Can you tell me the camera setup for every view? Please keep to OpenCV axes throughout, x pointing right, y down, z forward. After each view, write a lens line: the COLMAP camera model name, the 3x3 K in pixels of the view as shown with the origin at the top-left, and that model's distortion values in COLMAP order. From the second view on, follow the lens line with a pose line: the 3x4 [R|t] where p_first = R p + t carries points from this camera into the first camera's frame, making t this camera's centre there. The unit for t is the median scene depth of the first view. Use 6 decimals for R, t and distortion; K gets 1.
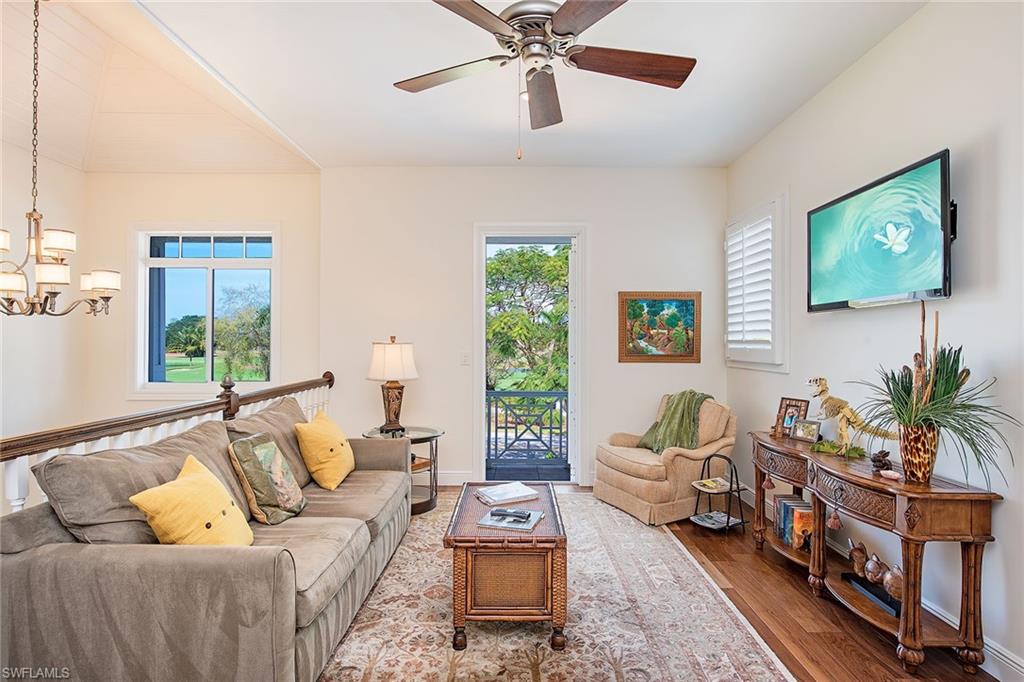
lens RADIAL K [[532.2, 0, 512.0], [0, 532.2, 341.0], [0, 0, 1]] dist [0.000046, -0.000003]
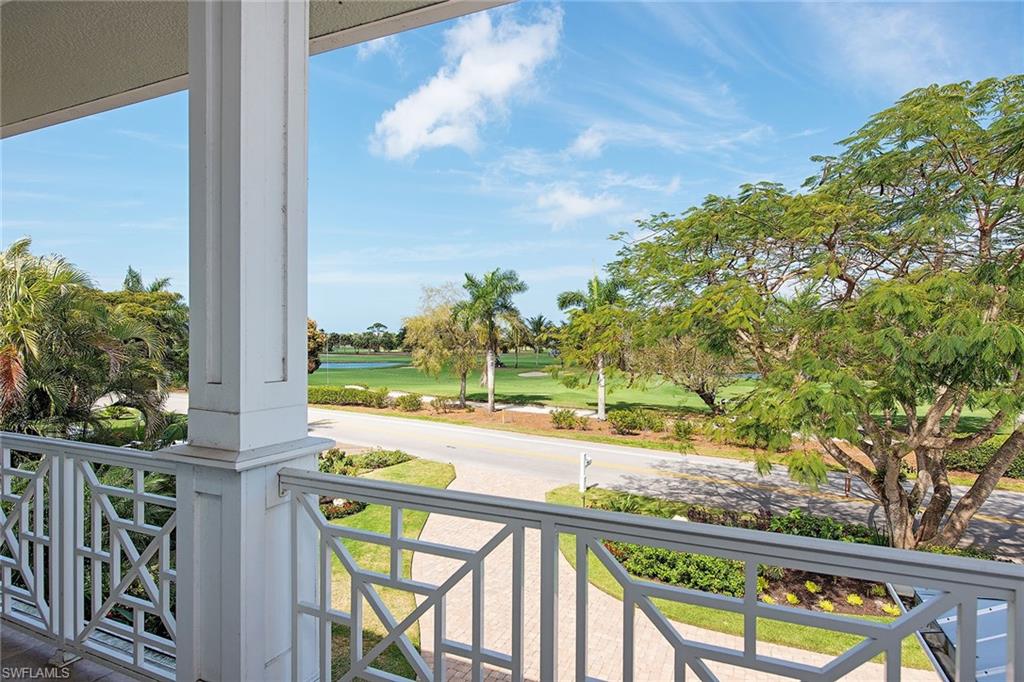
lens RADIAL K [[546.1, 0, 512.0], [0, 546.1, 341.0], [0, 0, 1]] dist [-0.000889, -0.000153]
pose [[0.922082, -0.002004, -0.386990, 0.011694], [0.001767, 0.999998, -0.000969, 0.008648], [0.386991, 0.000210, 0.922083, 0.280687]]
